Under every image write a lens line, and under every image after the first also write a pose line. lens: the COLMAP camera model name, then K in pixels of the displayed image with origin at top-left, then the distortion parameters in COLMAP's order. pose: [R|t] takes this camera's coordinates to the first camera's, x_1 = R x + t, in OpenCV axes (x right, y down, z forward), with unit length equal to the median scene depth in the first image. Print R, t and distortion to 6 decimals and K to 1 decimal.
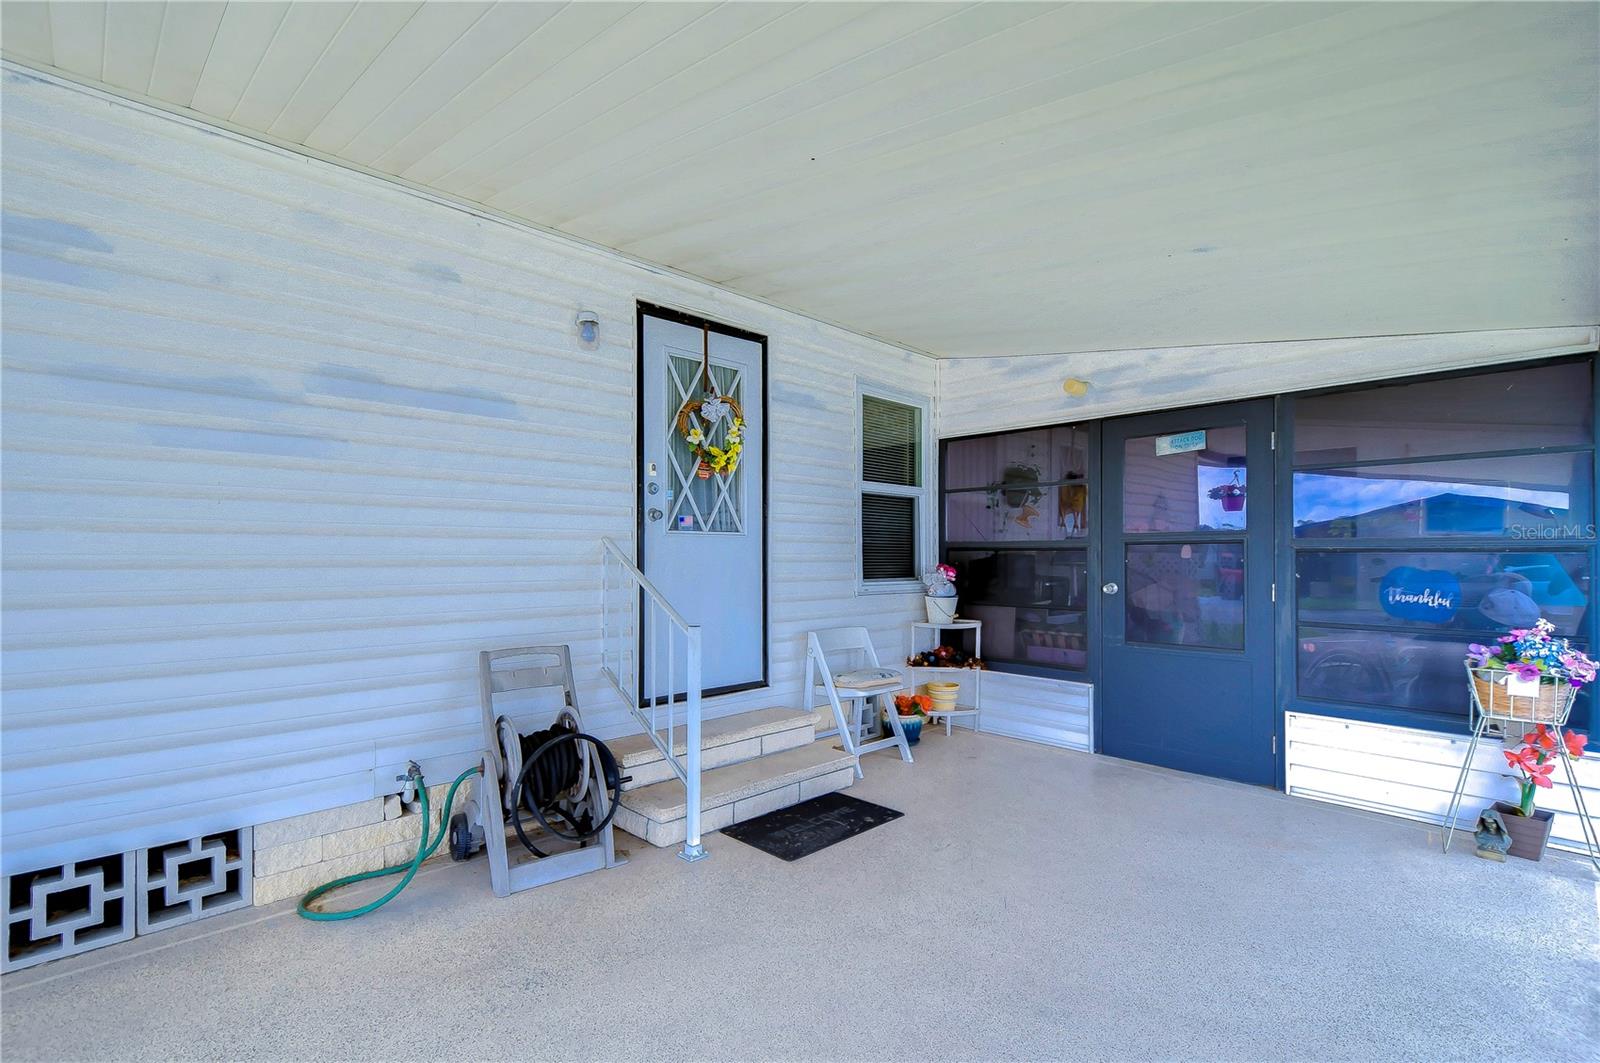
lens RADIAL K [[709.8, 0, 822.9], [0, 709.8, 548.3], [0, 0, 1]] dist [-0.003538, -0.001126]
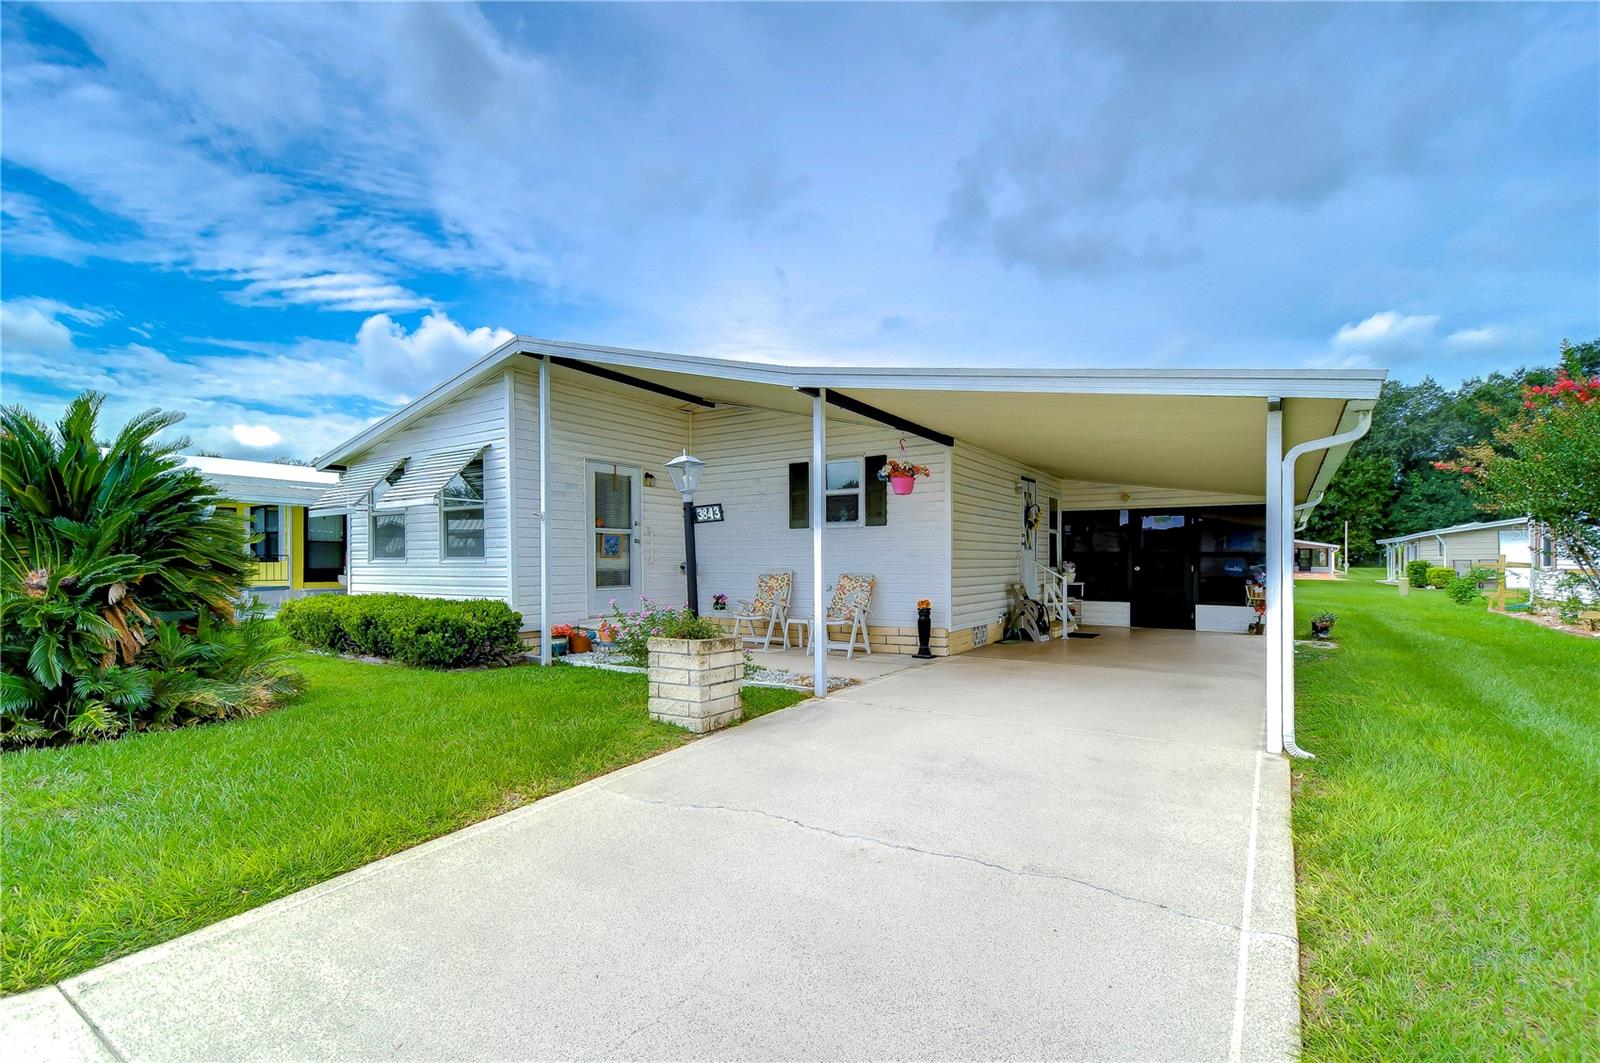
lens RADIAL K [[709.8, 0, 813.9], [0, 709.8, 553.6], [0, 0, 1]] dist [-0.003538, -0.001126]
pose [[0.977820, 0.000148, 0.209446, -2.046958], [-0.000124, 1.000000, -0.000128, -0.003509], [-0.209446, 0.000100, 0.977820, -2.125079]]
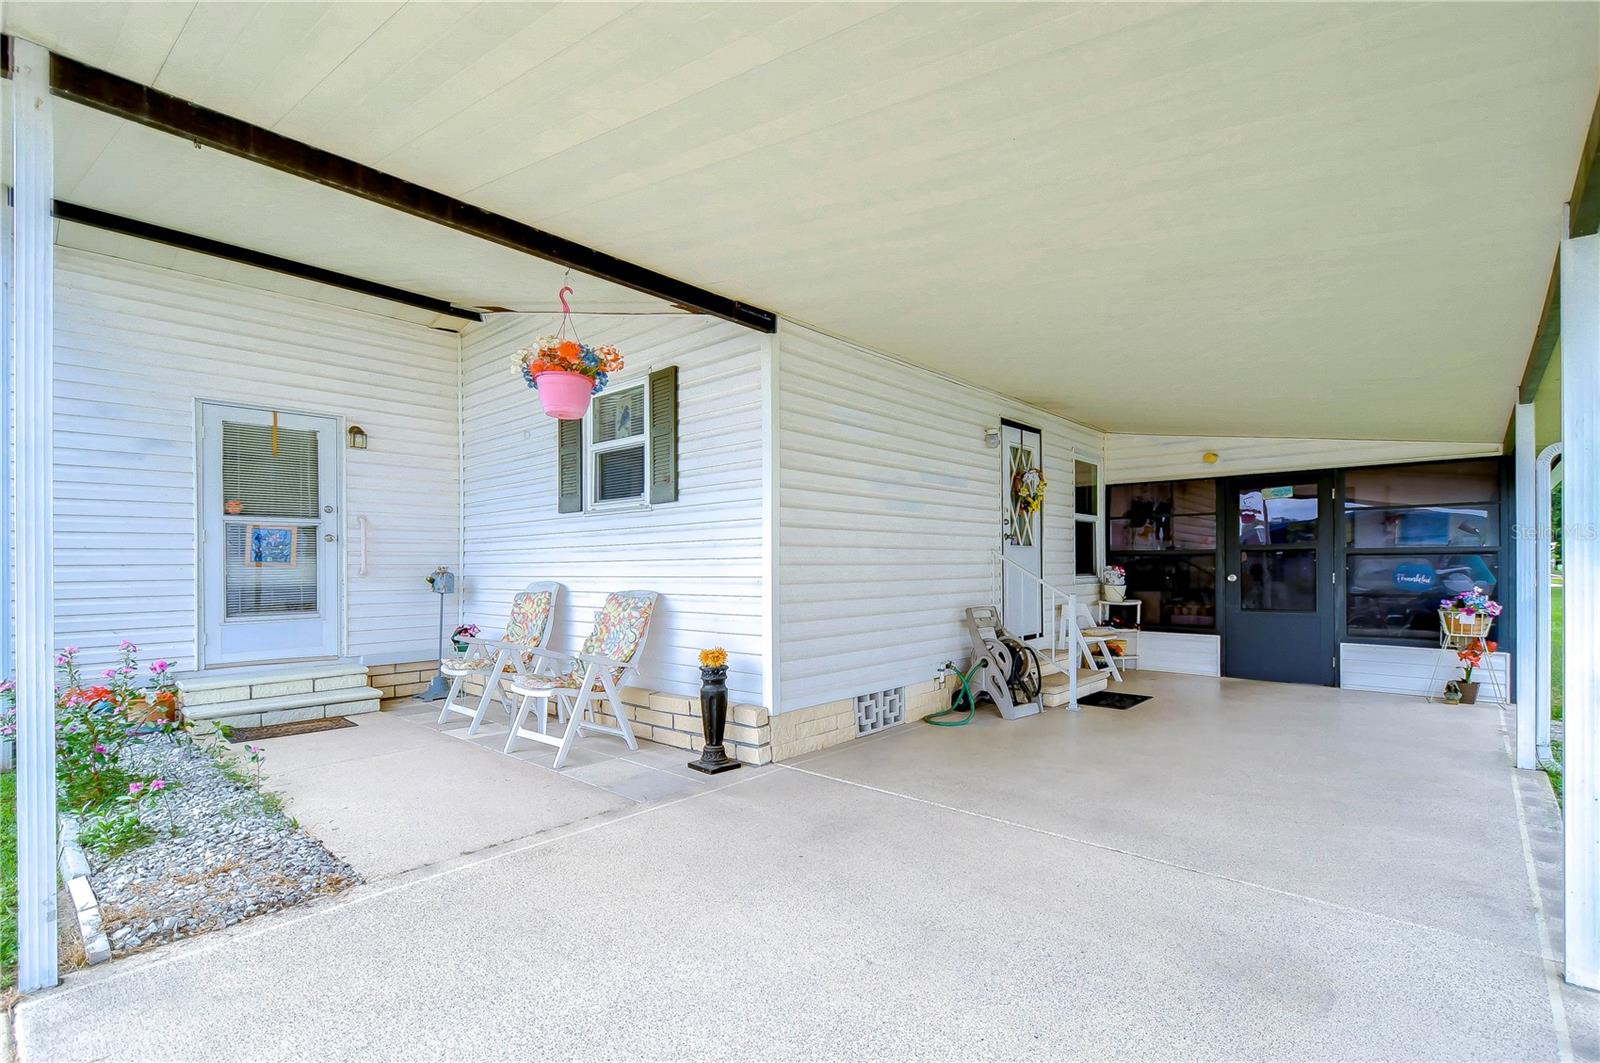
lens RADIAL K [[709.8, 0, 825.0], [0, 709.8, 565.9], [0, 0, 1]] dist [-0.003538, -0.001126]
pose [[0.998302, -0.007384, 0.057782, -0.914809], [0.006733, 0.999912, 0.011458, 0.003736], [-0.057861, -0.011050, 0.998263, -0.870763]]
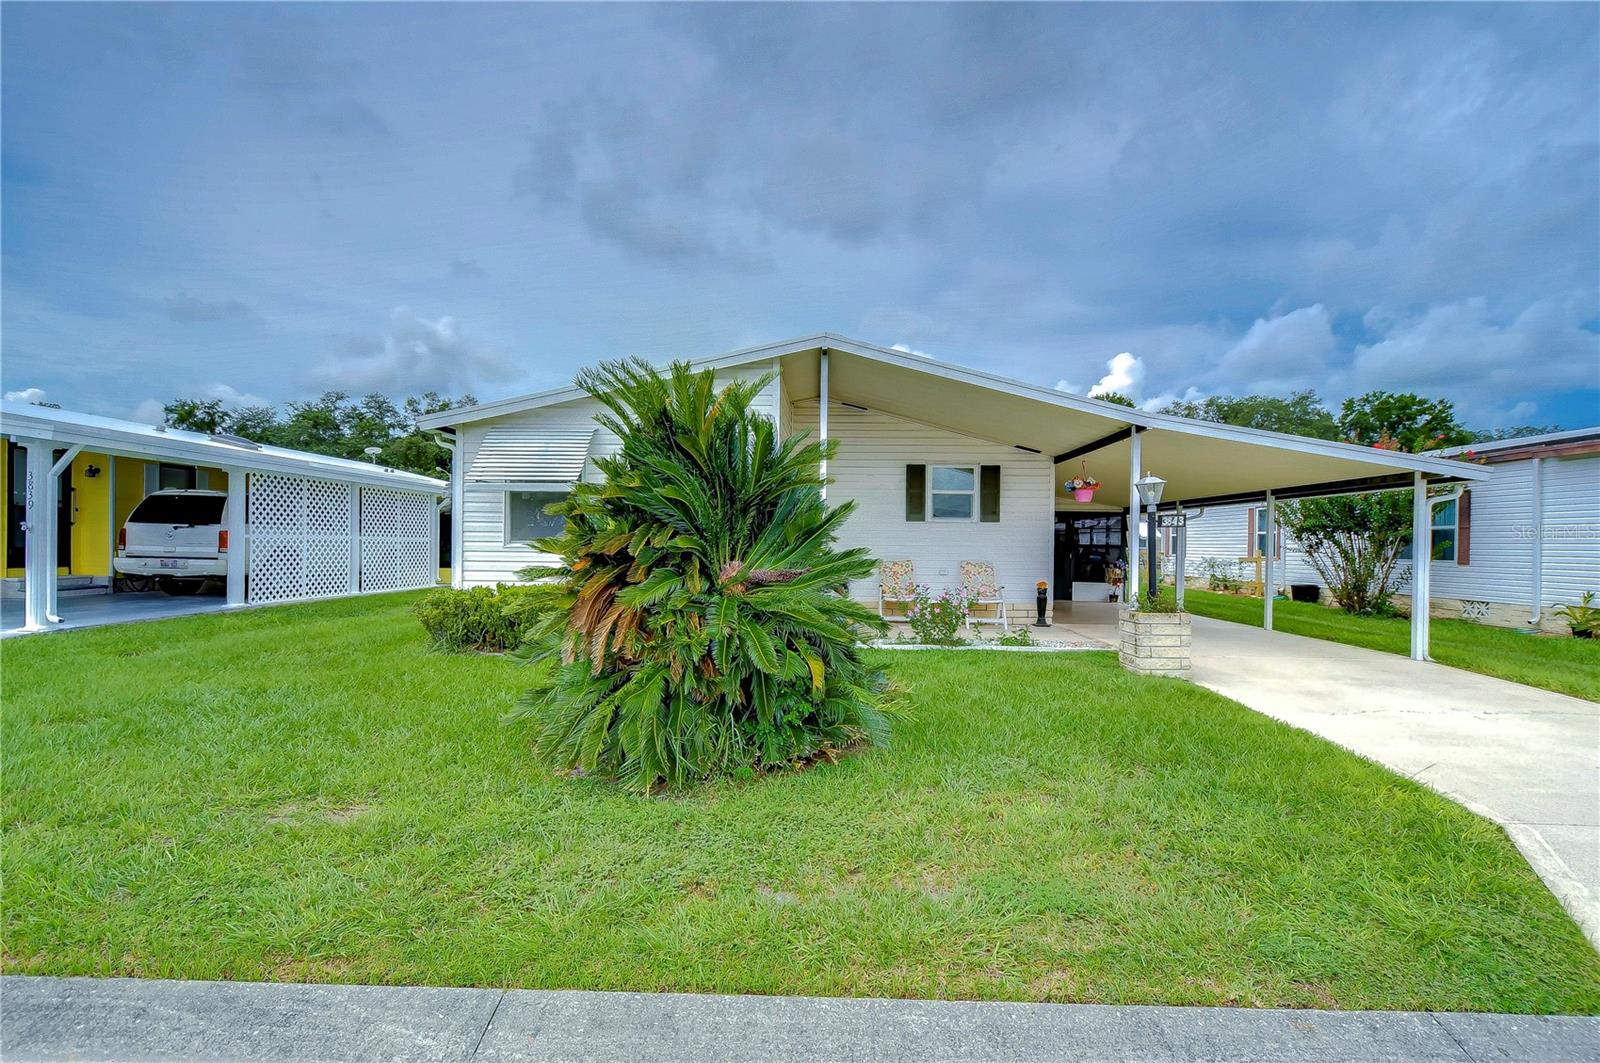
lens RADIAL K [[709.8, 0, 791.7], [0, 709.8, 543.1], [0, 0, 1]] dist [-0.003538, -0.001126]
pose [[0.738717, 0.008925, 0.673956, -4.344985], [-0.019658, 0.999772, 0.008308, -0.021444], [-0.673729, -0.019386, 0.738724, -1.302639]]
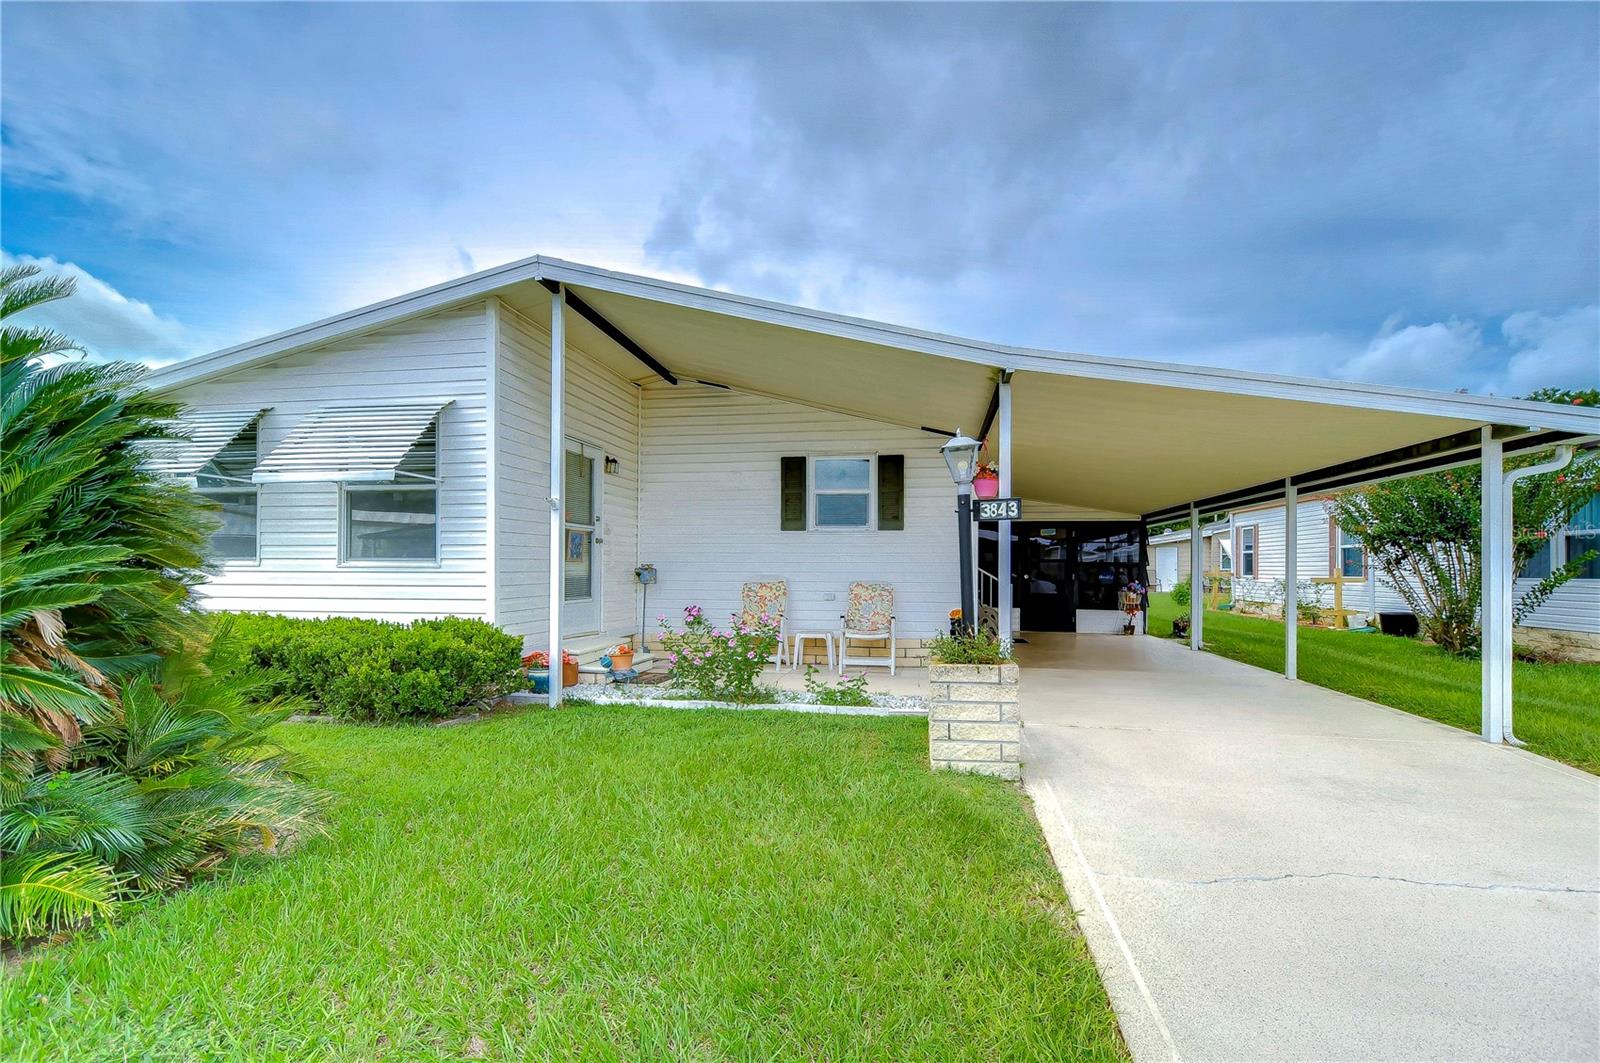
lens RADIAL K [[709.8, 0, 796.5], [0, 709.8, 555.5], [0, 0, 1]] dist [-0.003538, -0.001126]
pose [[0.821902, 0.014489, 0.569445, -3.020792], [-0.011014, 0.999894, -0.009545, 0.008594], [-0.569522, 0.001573, 0.821974, -1.343865]]
